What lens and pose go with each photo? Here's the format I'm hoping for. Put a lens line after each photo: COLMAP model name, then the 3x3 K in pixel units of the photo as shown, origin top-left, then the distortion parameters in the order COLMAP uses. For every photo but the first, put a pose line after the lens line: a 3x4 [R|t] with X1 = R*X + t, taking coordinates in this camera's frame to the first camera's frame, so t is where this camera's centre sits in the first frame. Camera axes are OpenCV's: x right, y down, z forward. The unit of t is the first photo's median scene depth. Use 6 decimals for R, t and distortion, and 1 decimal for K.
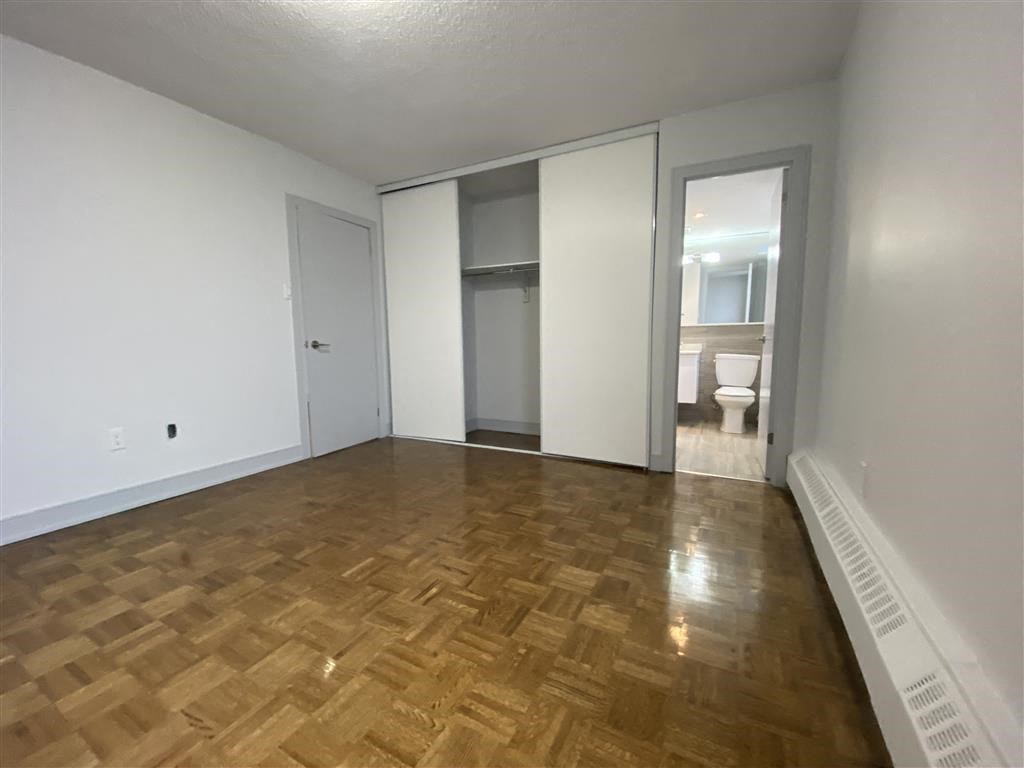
lens RADIAL K [[414.4, 0, 512.0], [0, 414.4, 384.0], [0, 0, 1]] dist [0.000355, -0.007914]
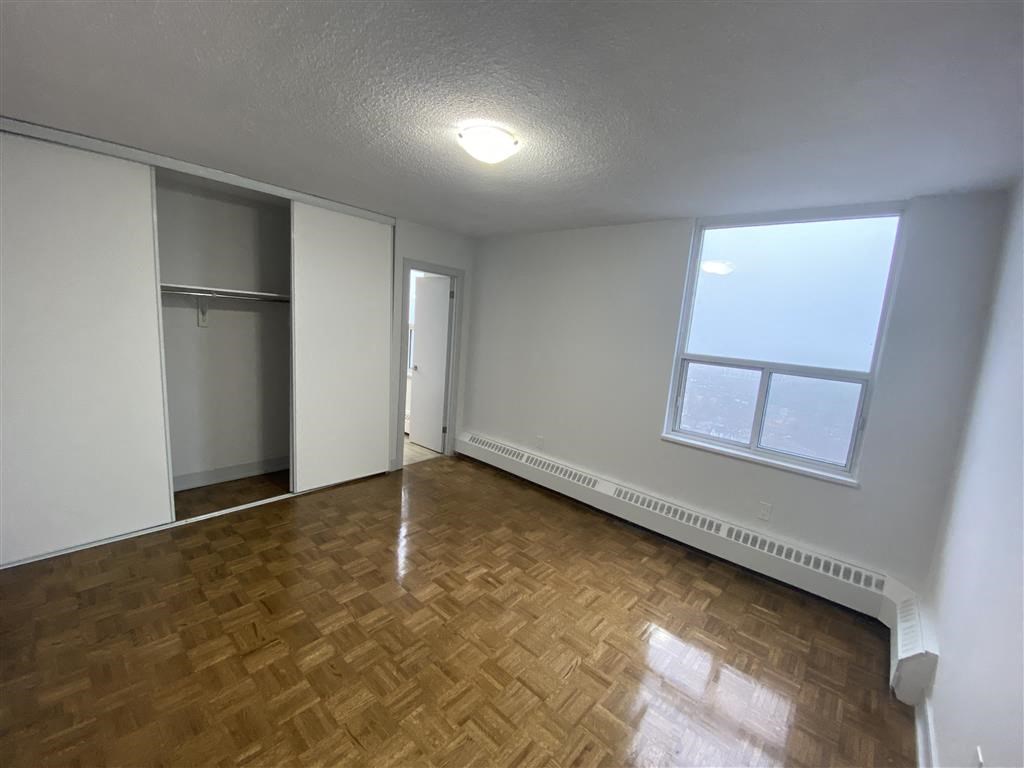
lens RADIAL K [[415.1, 0, 512.0], [0, 415.1, 384.0], [0, 0, 1]] dist [0.018467, -0.020616]
pose [[0.234288, -0.119408, 0.964806, -1.119562], [0.023382, 0.992833, 0.117199, -0.302513], [-0.971886, -0.004899, 0.235401, 0.370123]]
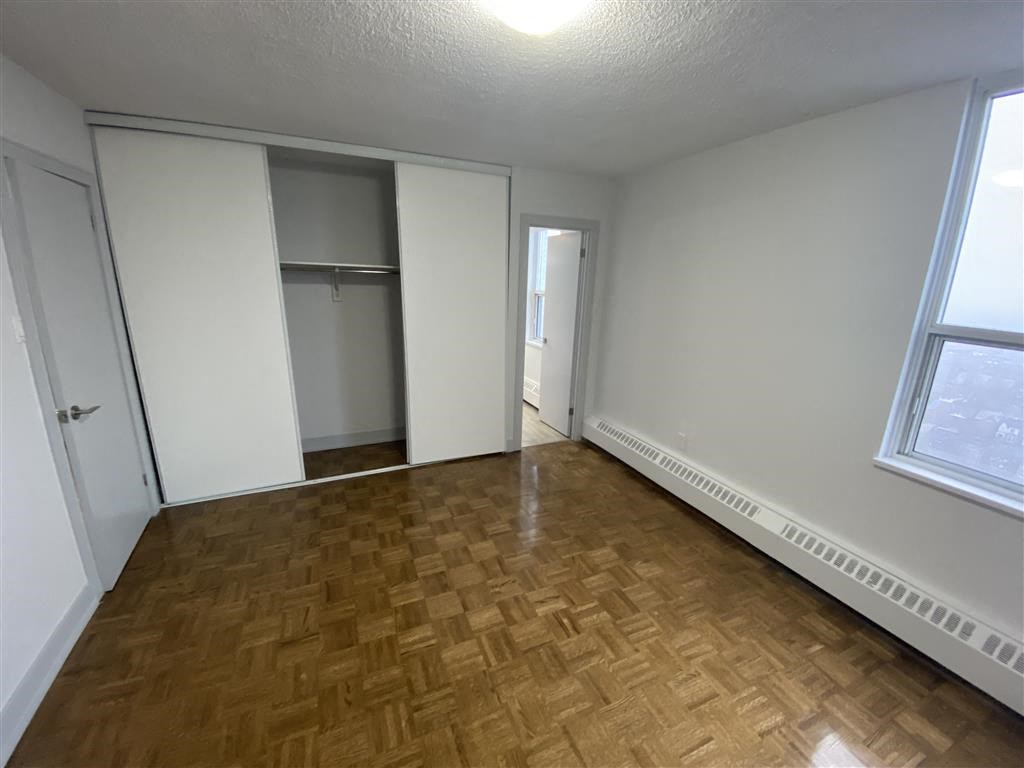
lens RADIAL K [[415.1, 0, 512.0], [0, 415.1, 384.0], [0, 0, 1]] dist [0.018467, -0.020616]
pose [[0.623745, -0.172603, 0.762333, -0.769832], [0.049154, 0.982045, 0.182130, -0.302842], [-0.780081, -0.076131, 0.621029, 0.272174]]
